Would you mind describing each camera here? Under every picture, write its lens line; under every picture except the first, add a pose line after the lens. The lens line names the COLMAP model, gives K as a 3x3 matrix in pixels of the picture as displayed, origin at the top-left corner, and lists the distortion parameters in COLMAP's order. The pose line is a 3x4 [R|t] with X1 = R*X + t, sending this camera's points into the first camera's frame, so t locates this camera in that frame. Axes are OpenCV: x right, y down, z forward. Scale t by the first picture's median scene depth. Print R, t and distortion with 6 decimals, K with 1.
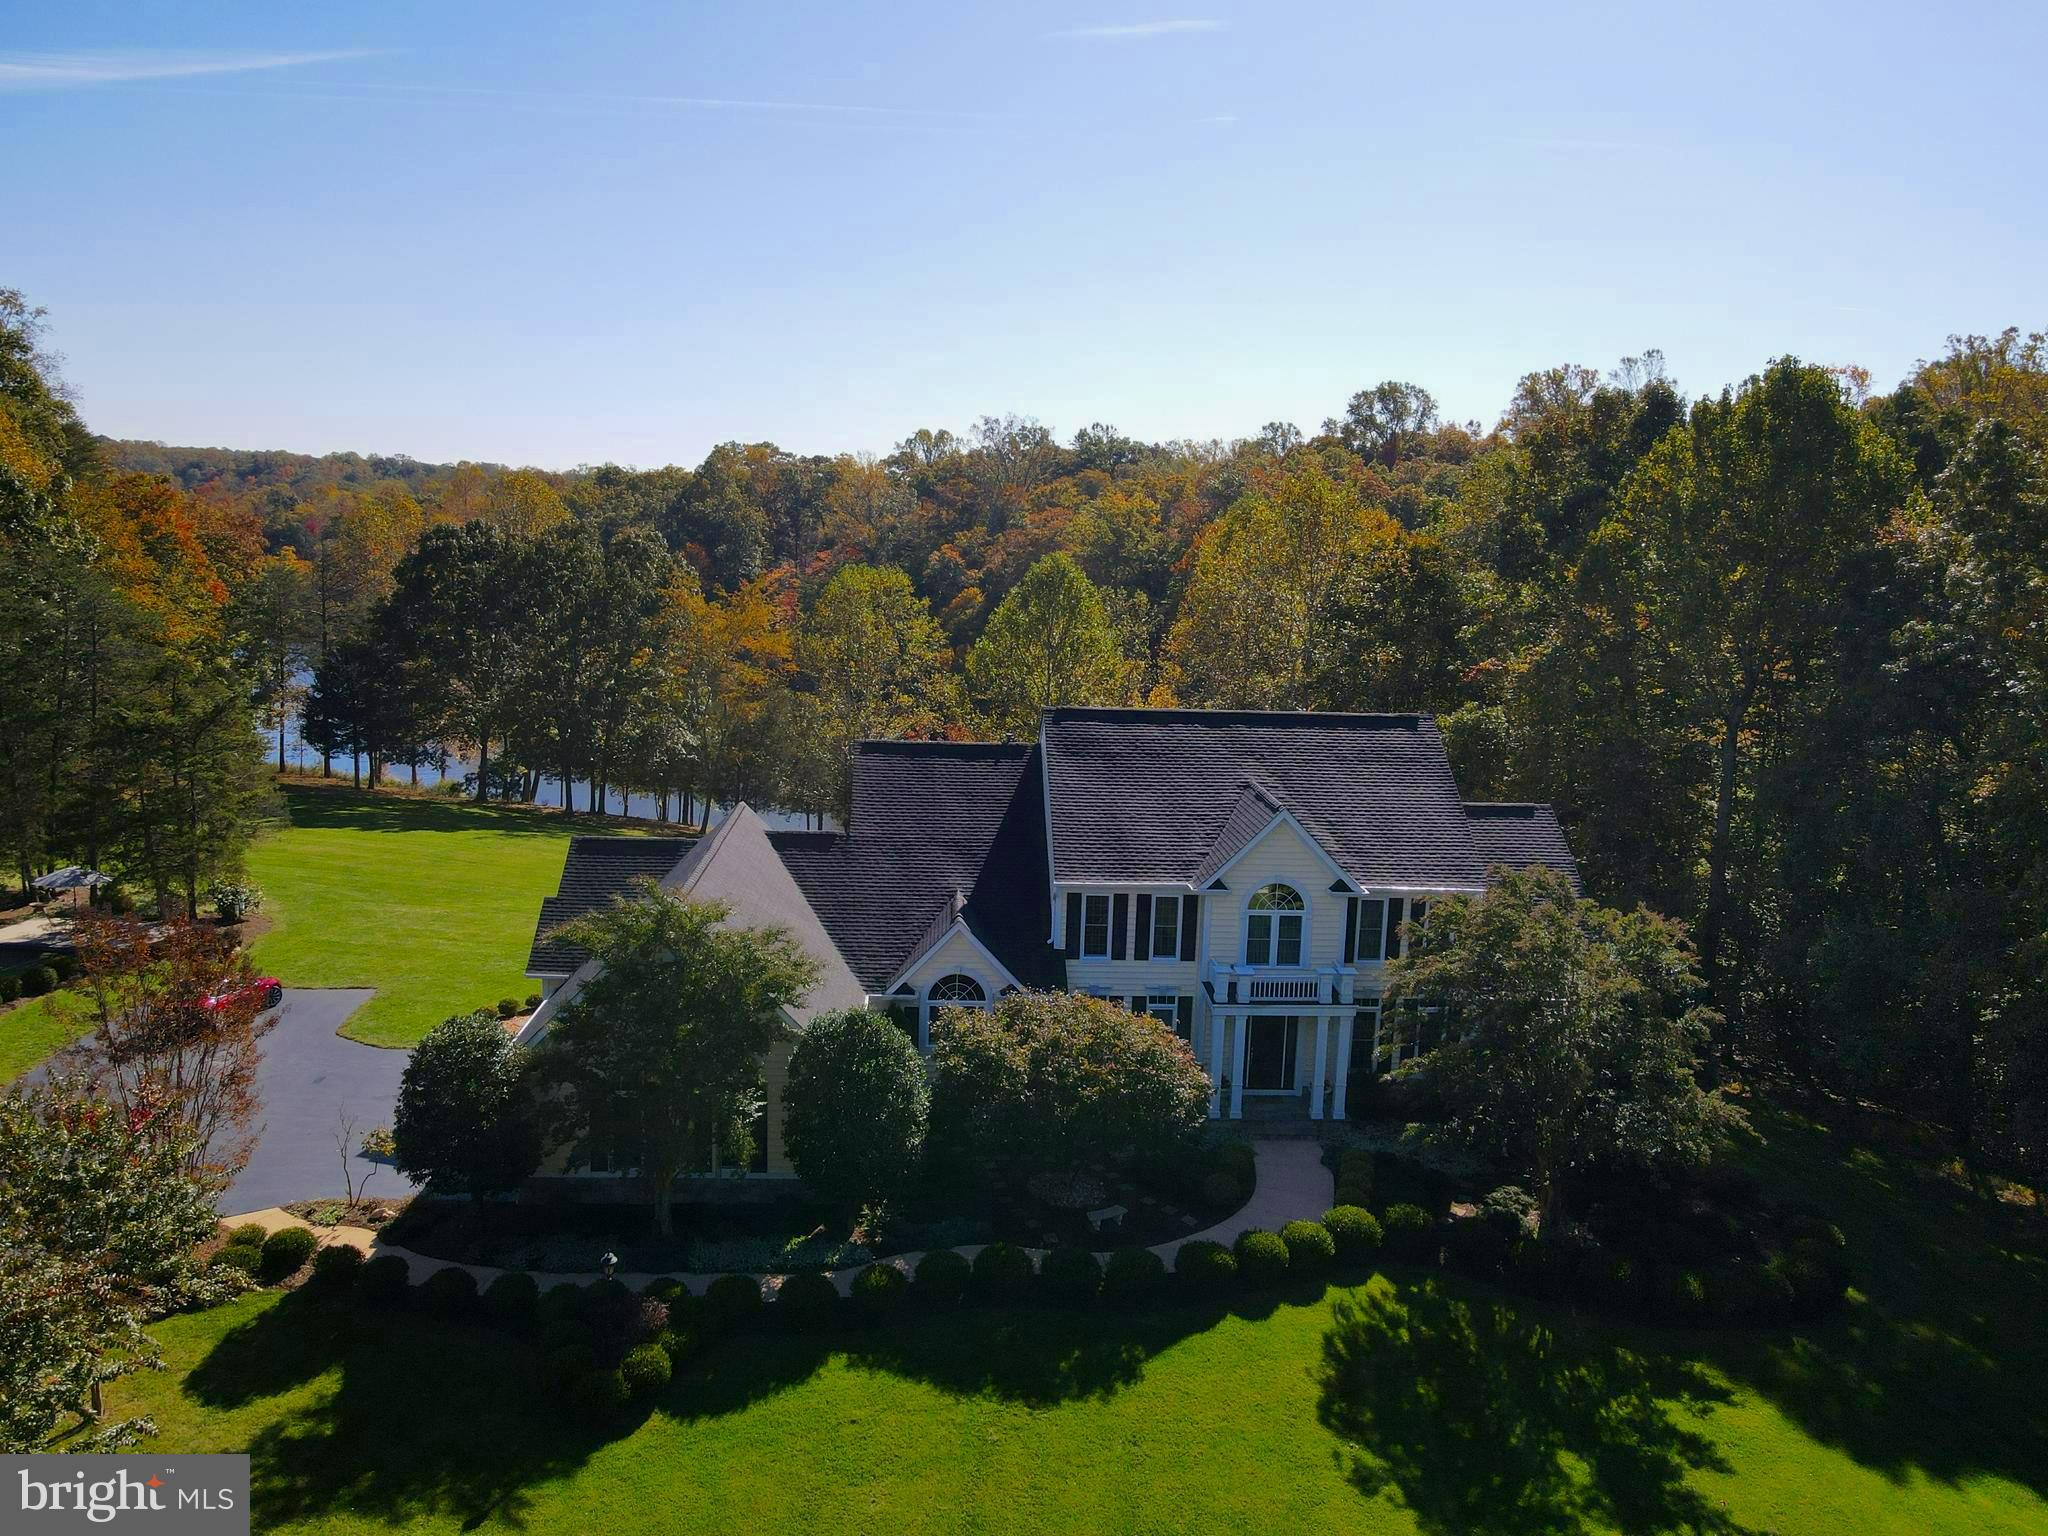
lens RADIAL K [[1504.8, 0, 1024.0], [0, 1504.8, 768.0], [0, 0, 1]] dist [0.009131, 0.008804]
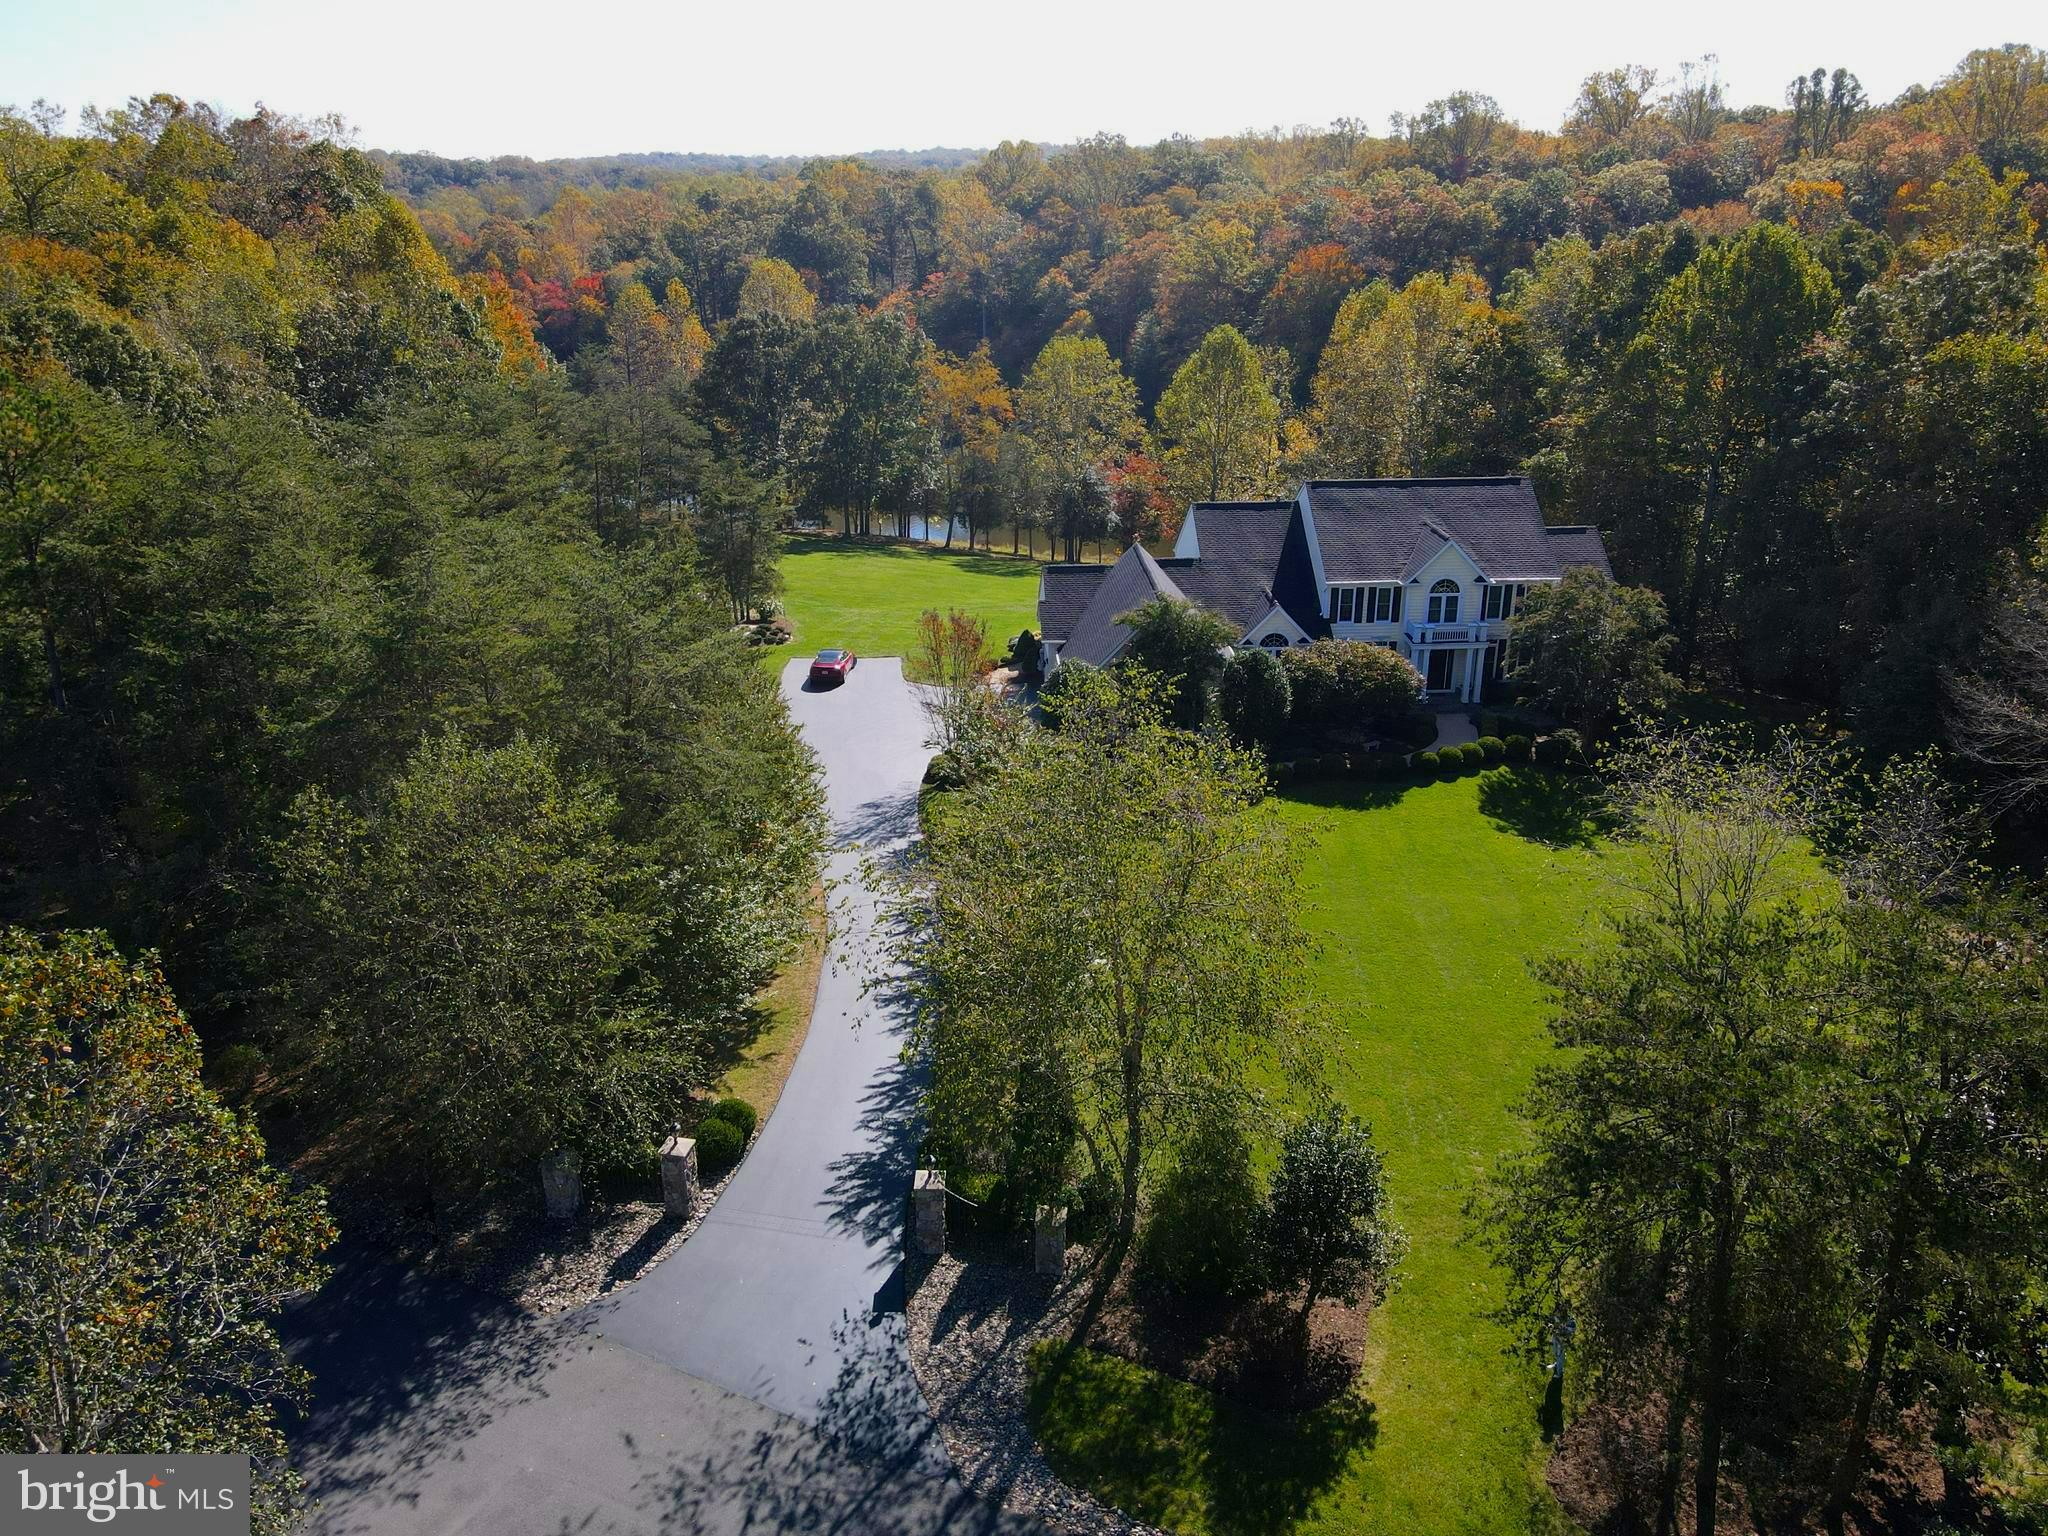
lens RADIAL K [[1504.8, 0, 1024.0], [0, 1504.8, 768.0], [0, 0, 1]] dist [0.009131, 0.008804]
pose [[0.999211, -0.030788, -0.025088, -0.311069], [0.035287, 0.978104, 0.205103, -0.094410], [0.018224, -0.205827, 0.978419, -0.872370]]
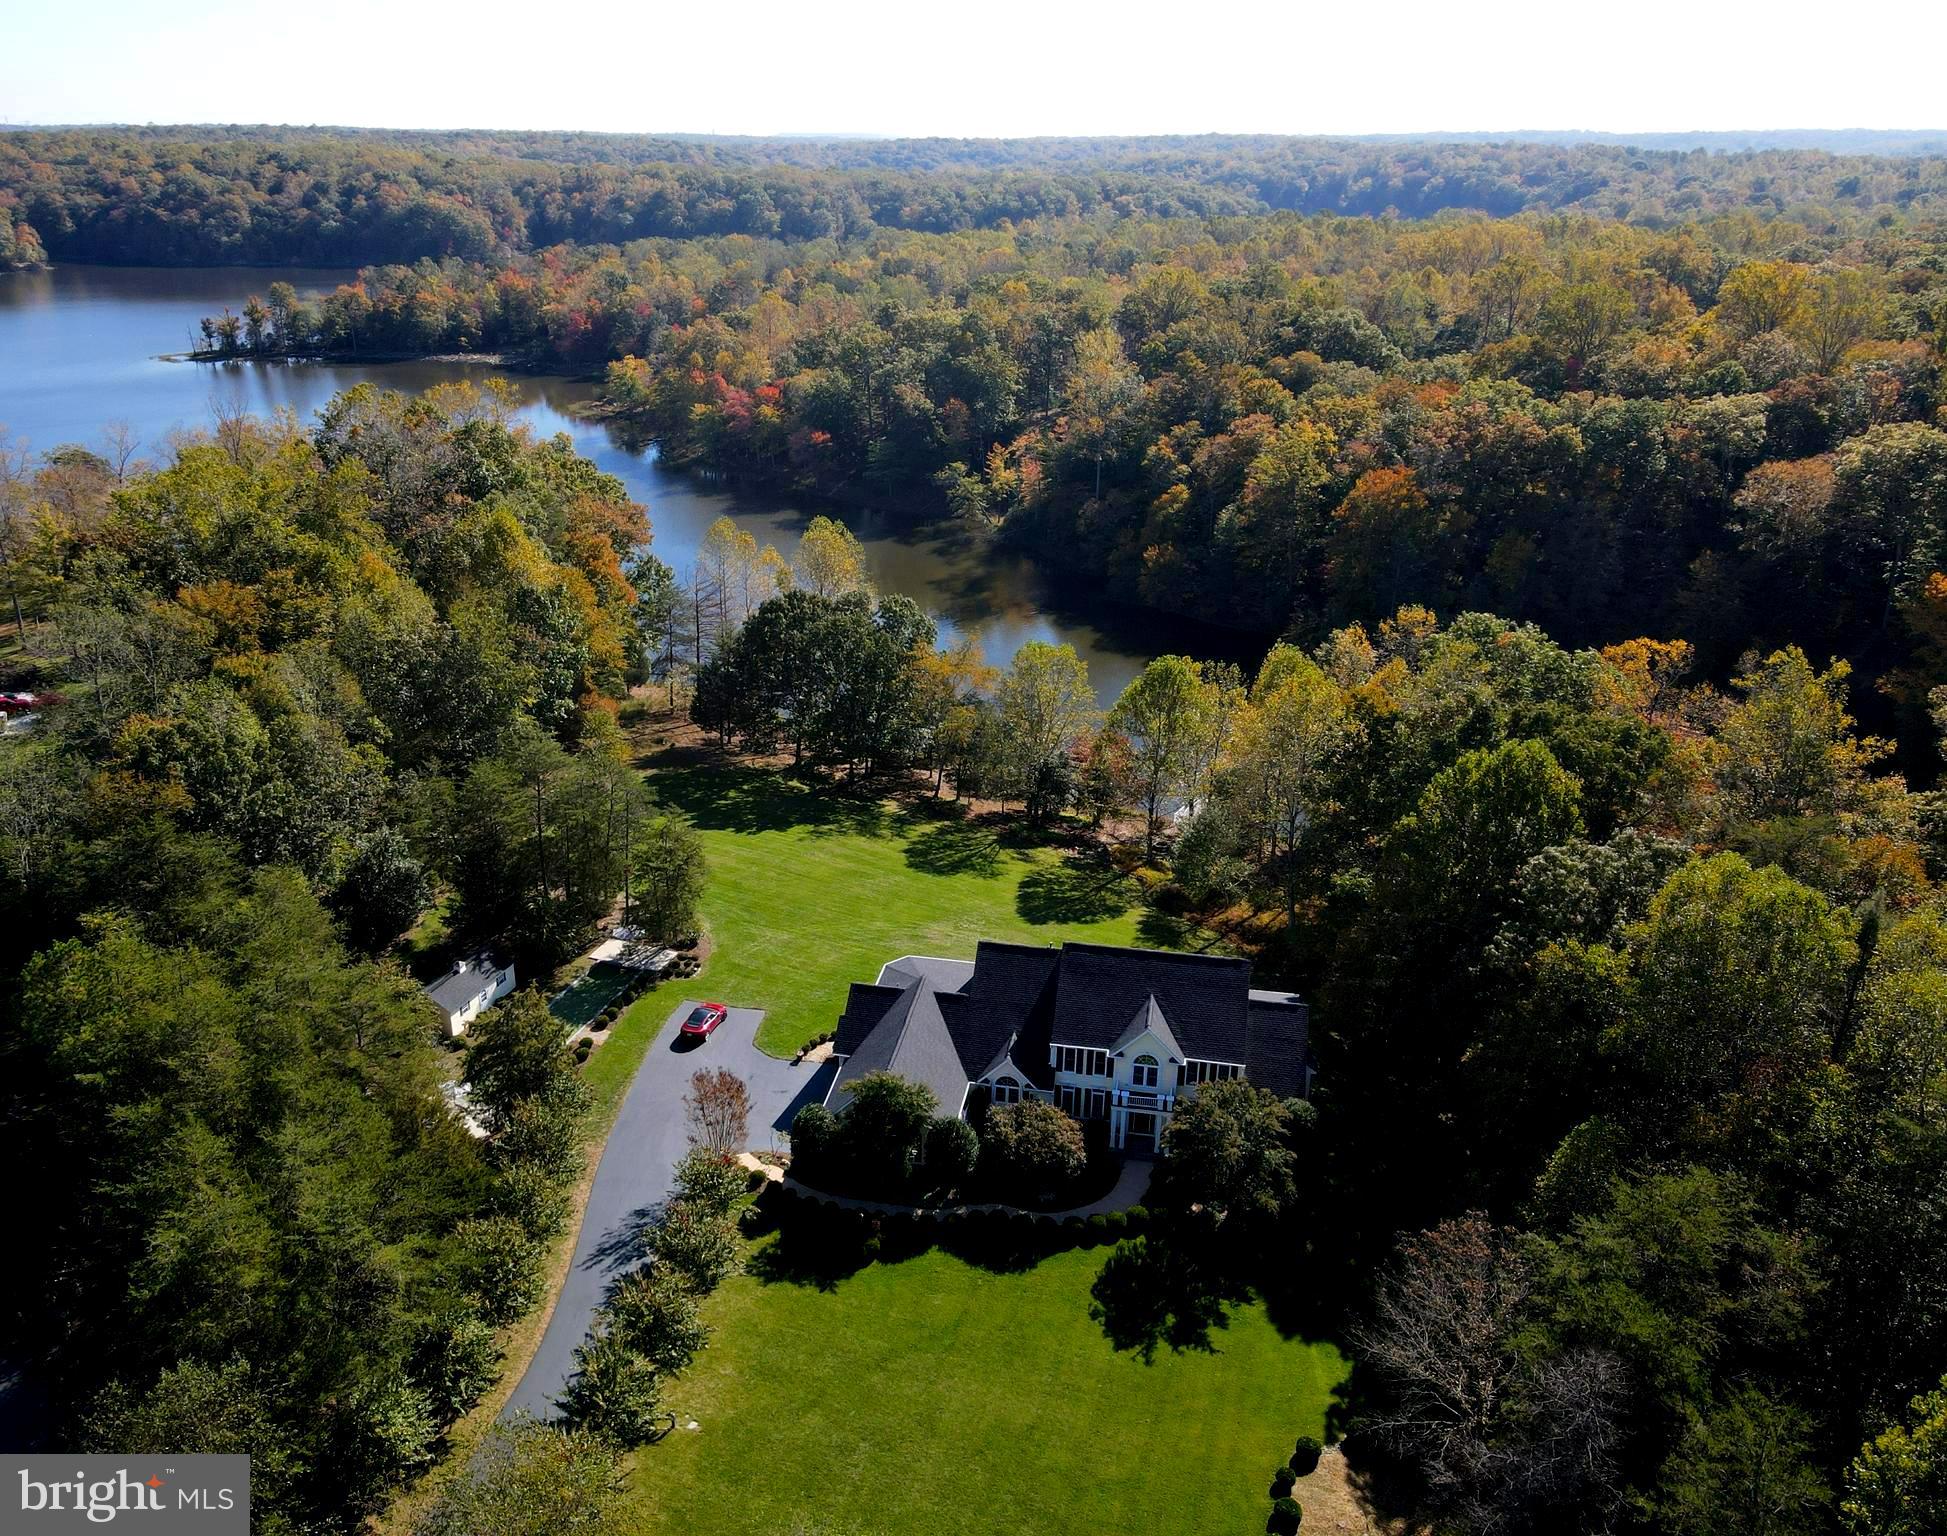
lens RADIAL K [[1512.3, 0, 919.0], [0, 1512.3, 766.6], [0, 0, 1]] dist [-0.010157, -0.000137]
pose [[0.968363, 0.071555, -0.239069, 0.349403], [-0.017529, 0.975147, 0.220866, -0.847709], [0.248931, -0.209688, 0.945550, -1.160923]]
